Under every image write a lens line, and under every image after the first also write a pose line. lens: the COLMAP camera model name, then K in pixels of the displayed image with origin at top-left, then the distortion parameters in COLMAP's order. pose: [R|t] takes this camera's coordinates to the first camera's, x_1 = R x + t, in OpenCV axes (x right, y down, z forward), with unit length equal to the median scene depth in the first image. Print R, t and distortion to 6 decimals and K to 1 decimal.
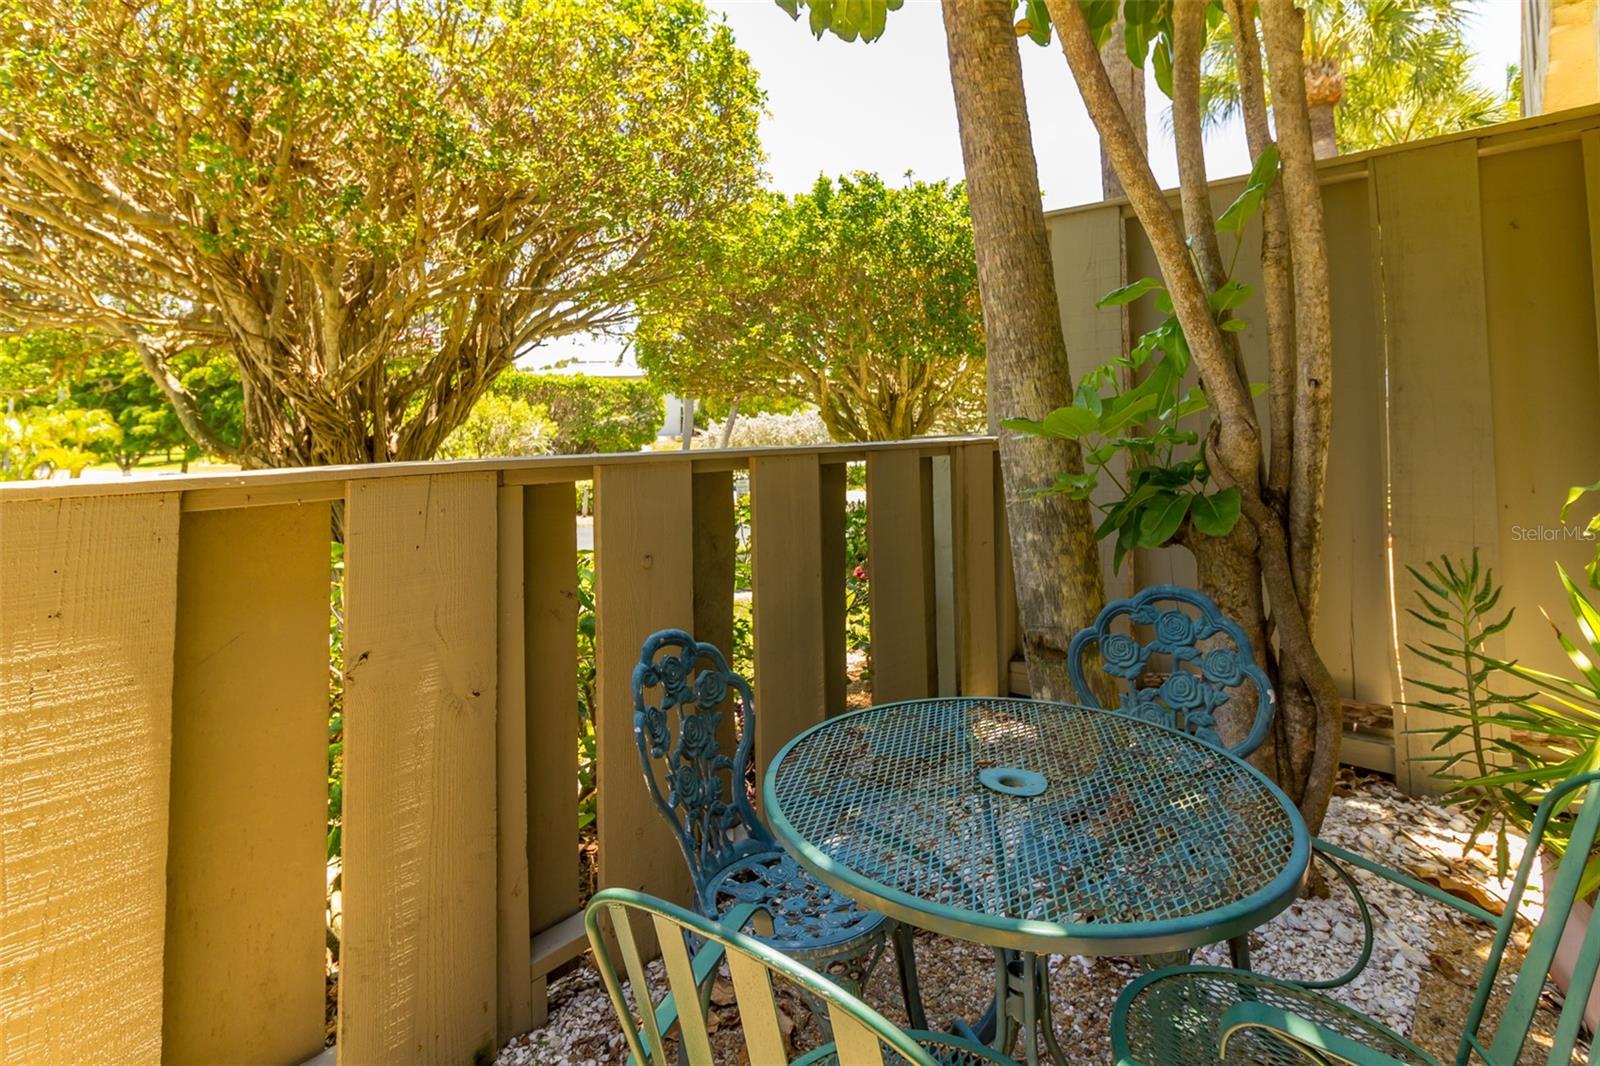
lens RADIAL K [[760.4, 0, 763.4], [0, 760.4, 410.7], [0, 0, 1]] dist [0.004981, 0.001106]
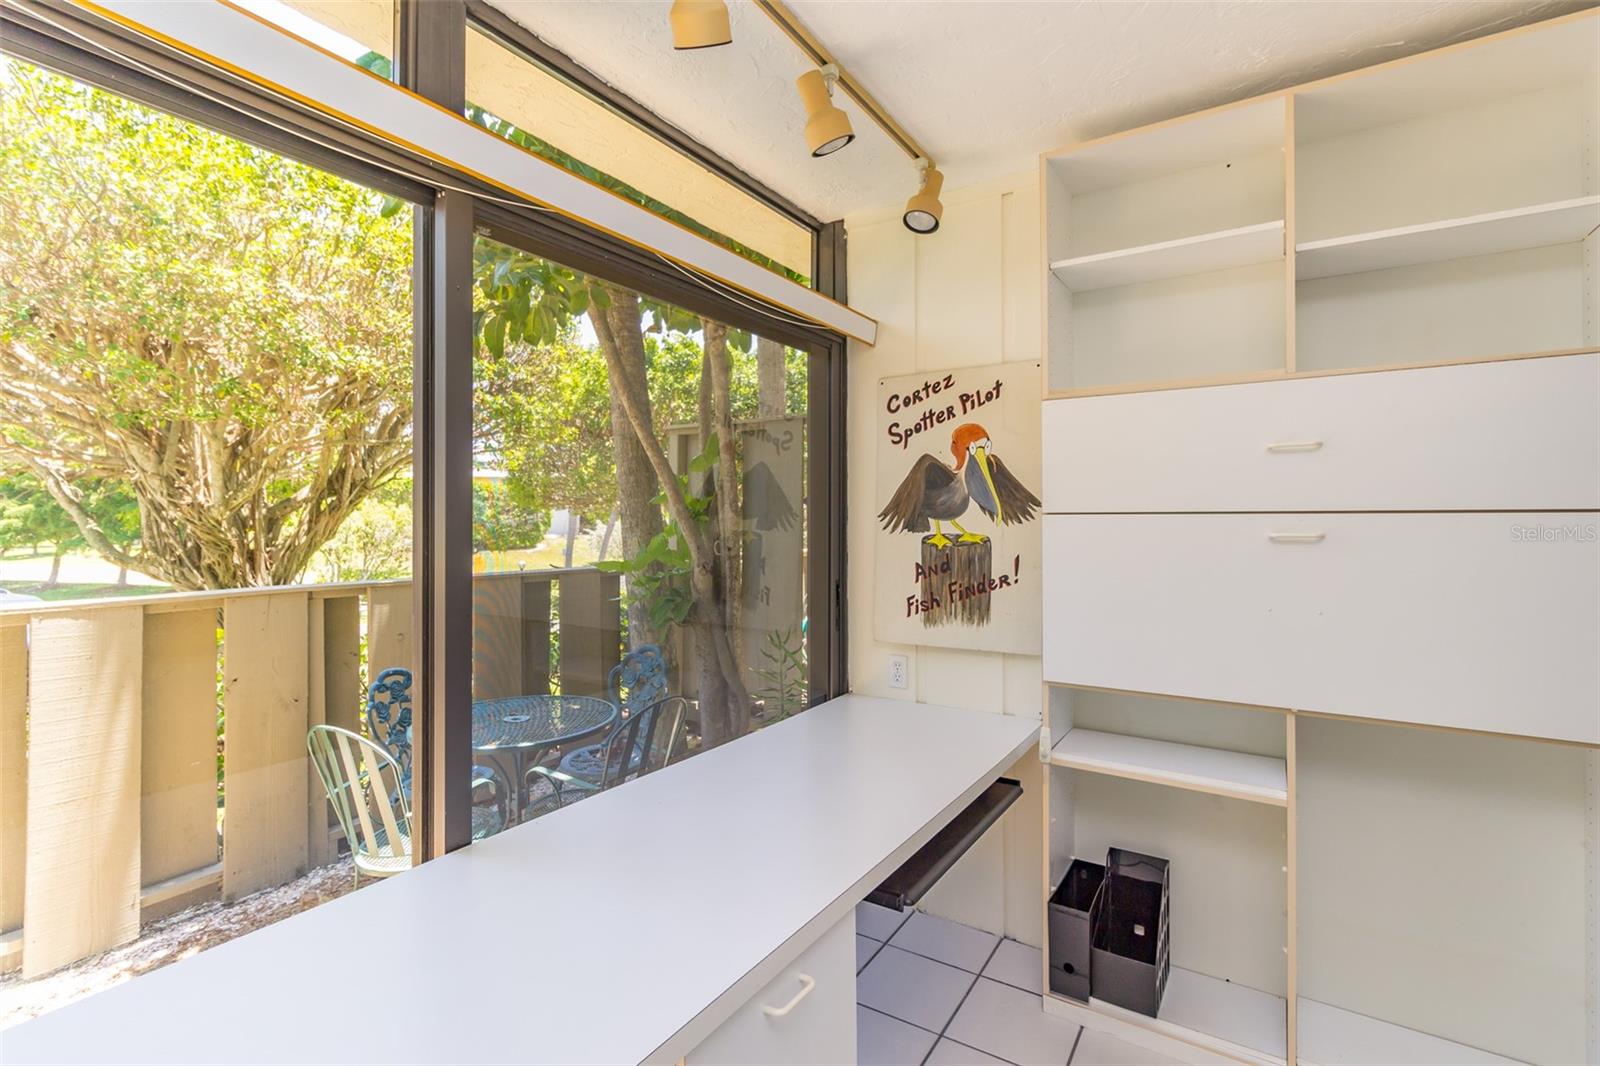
lens RADIAL K [[760.4, 0, 801.7], [0, 760.4, 528.4], [0, 0, 1]] dist [0.004981, 0.001106]
pose [[0.990602, 0.009941, 0.136412, 0.233632], [-0.014781, 0.999295, 0.034515, -0.062090], [-0.135972, -0.036207, 0.990051, -0.408754]]
